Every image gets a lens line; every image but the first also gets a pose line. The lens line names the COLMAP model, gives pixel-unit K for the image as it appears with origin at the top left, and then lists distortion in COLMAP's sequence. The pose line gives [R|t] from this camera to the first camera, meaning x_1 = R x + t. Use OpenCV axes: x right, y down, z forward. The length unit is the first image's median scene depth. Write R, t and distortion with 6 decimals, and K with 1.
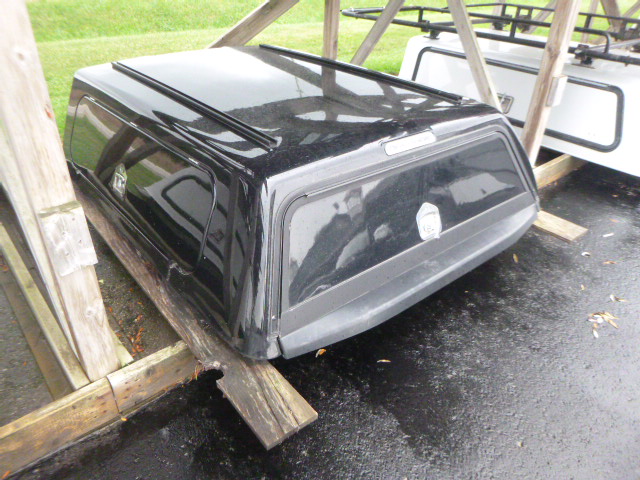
lens RADIAL K [[464.7, 0, 320.0], [0, 464.7, 240.0], [0, 0, 1]] dist [-0.009131, -0.003910]
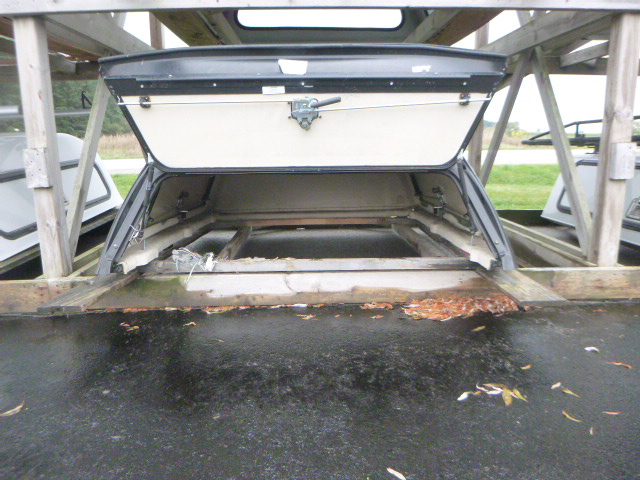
lens RADIAL K [[464.7, 0, 320.0], [0, 464.7, 240.0], [0, 0, 1]] dist [-0.009131, -0.003910]
pose [[0.775288, 0.076392, -0.626972, 0.399567], [-0.301764, 0.916835, -0.261440, 0.108917], [0.554858, 0.391889, 0.733863, 0.117301]]
